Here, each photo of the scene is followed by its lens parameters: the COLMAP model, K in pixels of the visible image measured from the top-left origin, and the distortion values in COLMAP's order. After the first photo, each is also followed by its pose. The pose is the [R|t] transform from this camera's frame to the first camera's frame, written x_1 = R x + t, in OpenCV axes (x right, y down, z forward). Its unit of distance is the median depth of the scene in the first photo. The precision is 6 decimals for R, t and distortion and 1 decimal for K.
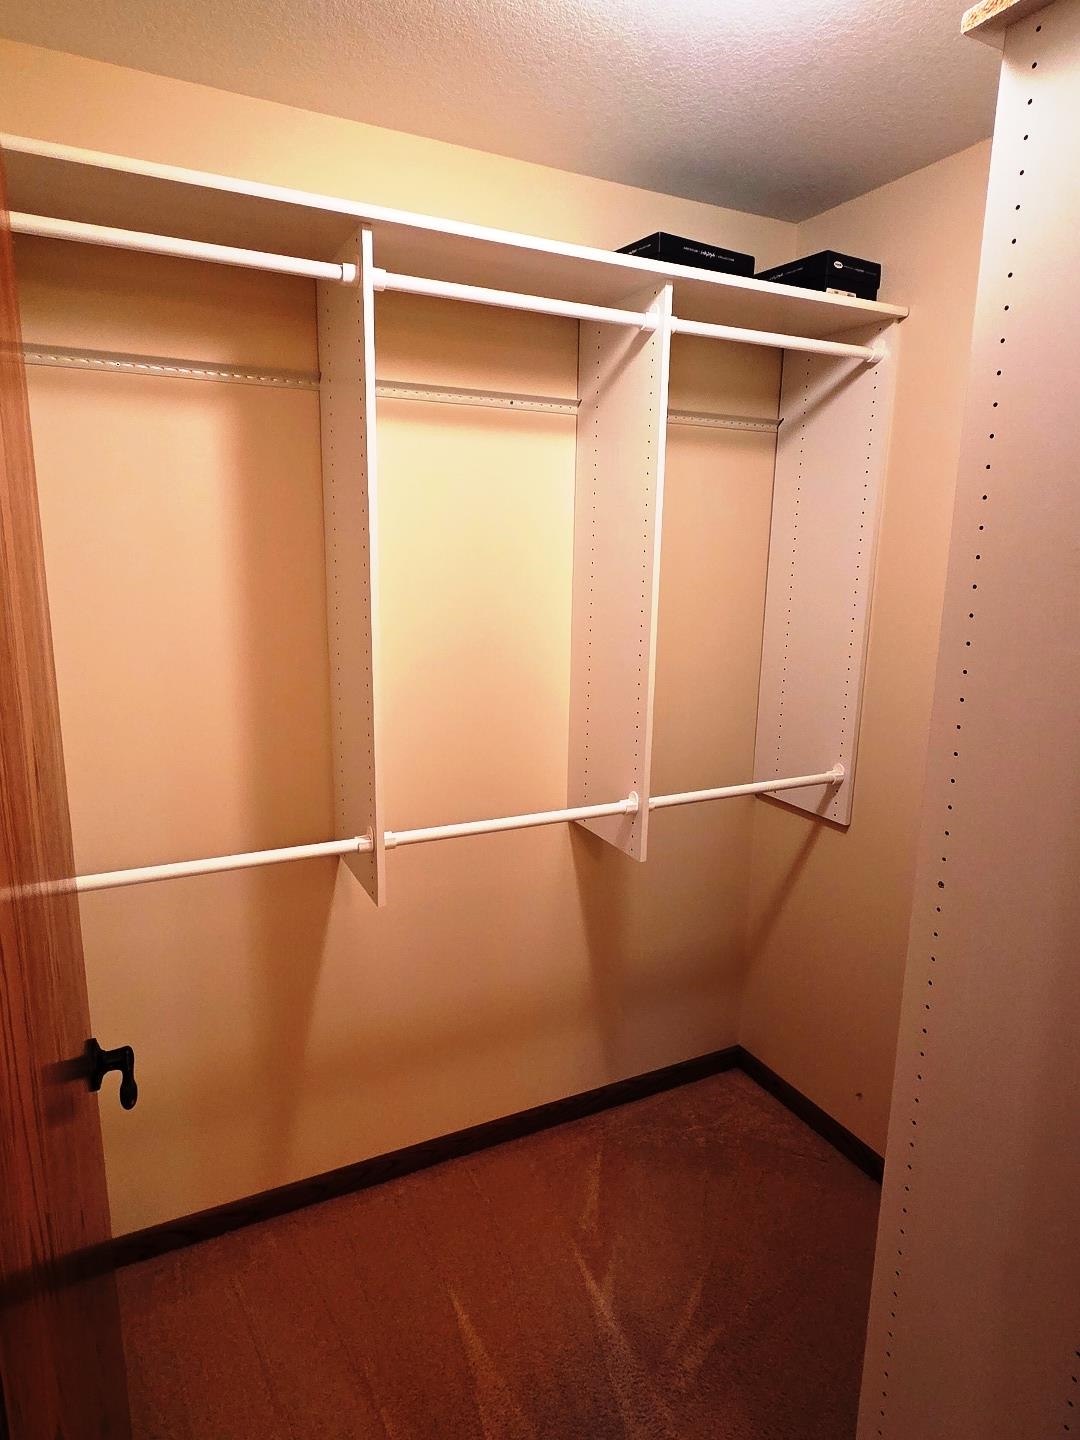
lens RADIAL K [[857.8, 0, 543.7], [0, 857.8, 717.9], [0, 0, 1]] dist [0.006697, -0.000516]
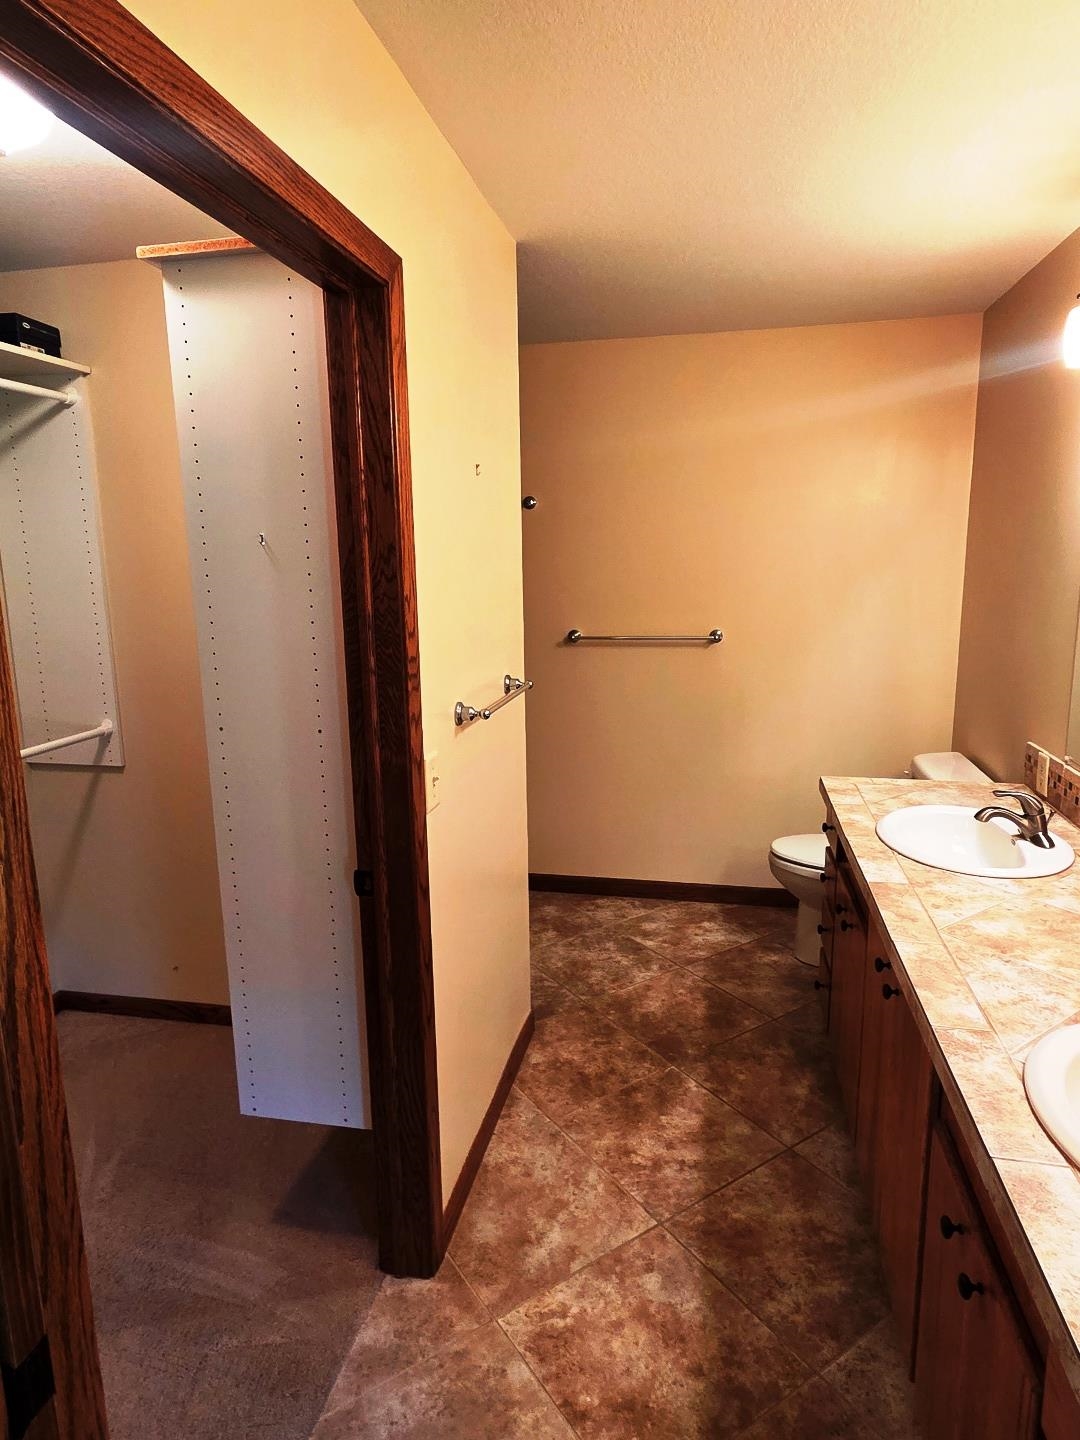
lens RADIAL K [[857.8, 0, 539.9], [0, 857.8, 713.2], [0, 0, 1]] dist [0.006697, -0.000516]
pose [[0.625599, -0.168913, 0.761640, -0.232841], [0.184570, 0.980609, 0.065872, 0.085249], [-0.757997, 0.099367, 0.644644, -0.317505]]
